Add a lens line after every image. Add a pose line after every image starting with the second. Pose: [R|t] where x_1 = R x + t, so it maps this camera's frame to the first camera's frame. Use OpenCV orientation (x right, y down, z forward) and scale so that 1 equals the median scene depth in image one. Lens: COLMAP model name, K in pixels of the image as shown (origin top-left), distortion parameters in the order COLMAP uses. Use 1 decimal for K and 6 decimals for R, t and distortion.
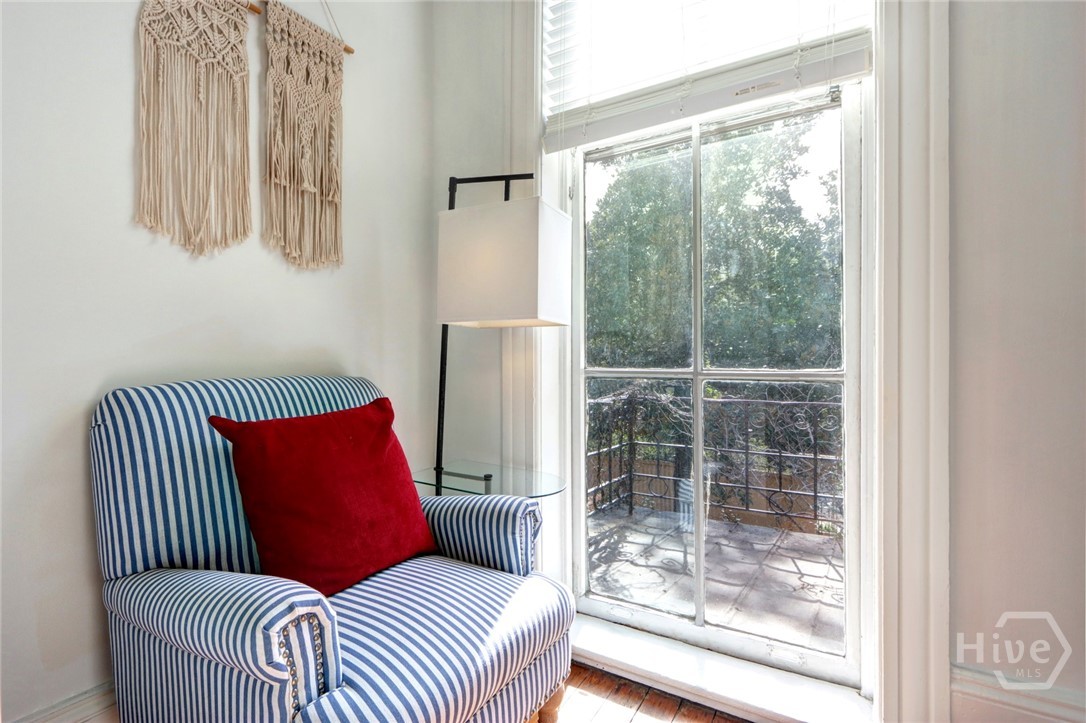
lens RADIAL K [[503.8, 0, 537.6], [0, 503.8, 353.8], [0, 0, 1]] dist [-0.017370, 0.001568]
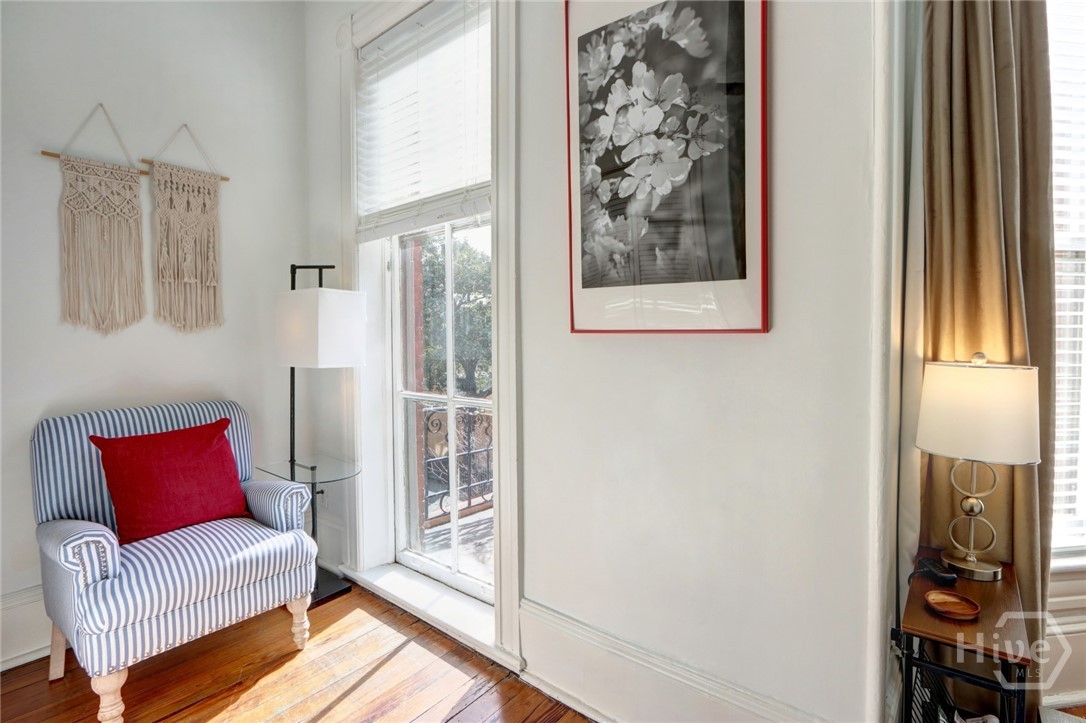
lens RADIAL K [[503.8, 0, 579.9], [0, 503.8, 339.5], [0, 0, 1]] dist [-0.017370, 0.001568]
pose [[0.995875, -0.007585, -0.090420, 0.984308], [0.009157, 0.999814, 0.016990, -0.184174], [0.090274, -0.017748, 0.995759, -0.474982]]
